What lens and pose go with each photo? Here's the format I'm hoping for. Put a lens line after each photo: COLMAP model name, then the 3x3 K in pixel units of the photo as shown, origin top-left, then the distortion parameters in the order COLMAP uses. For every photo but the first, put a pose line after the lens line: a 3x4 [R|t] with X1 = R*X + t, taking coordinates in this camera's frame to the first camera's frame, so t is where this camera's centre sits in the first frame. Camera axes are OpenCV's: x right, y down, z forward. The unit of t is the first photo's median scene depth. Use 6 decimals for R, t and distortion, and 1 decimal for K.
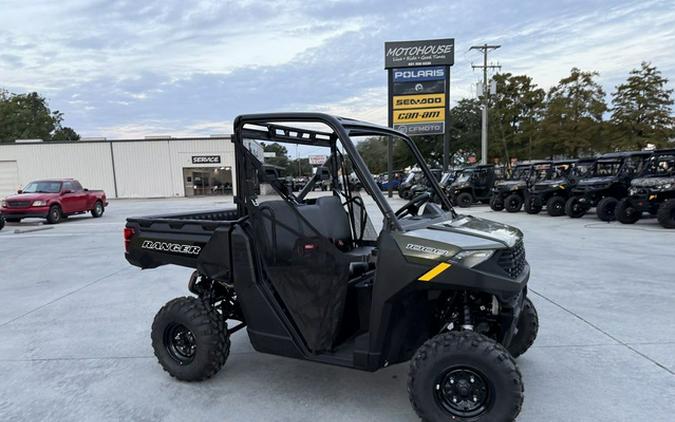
lens RADIAL K [[477.9, 0, 335.8], [0, 477.9, 217.2], [0, 0, 1]] dist [0.033069, -0.047677]
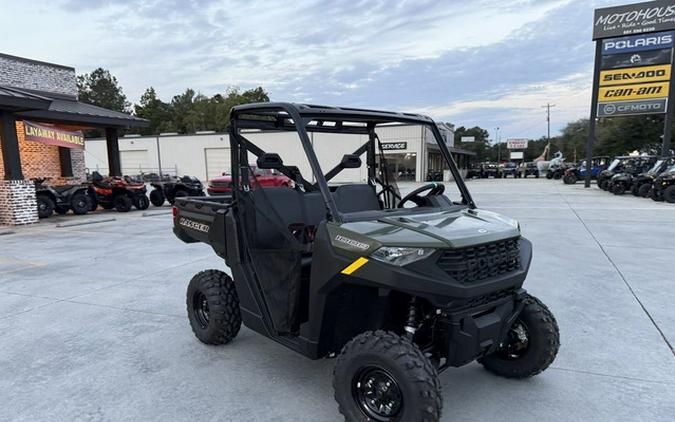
lens RADIAL K [[477.9, 0, 334.7], [0, 477.9, 218.8], [0, 0, 1]] dist [0.033069, -0.047677]
pose [[0.918798, 0.054787, -0.390909, 0.134549], [-0.042114, 0.998274, 0.040925, -0.004341], [0.392476, -0.021139, 0.919519, 0.026478]]
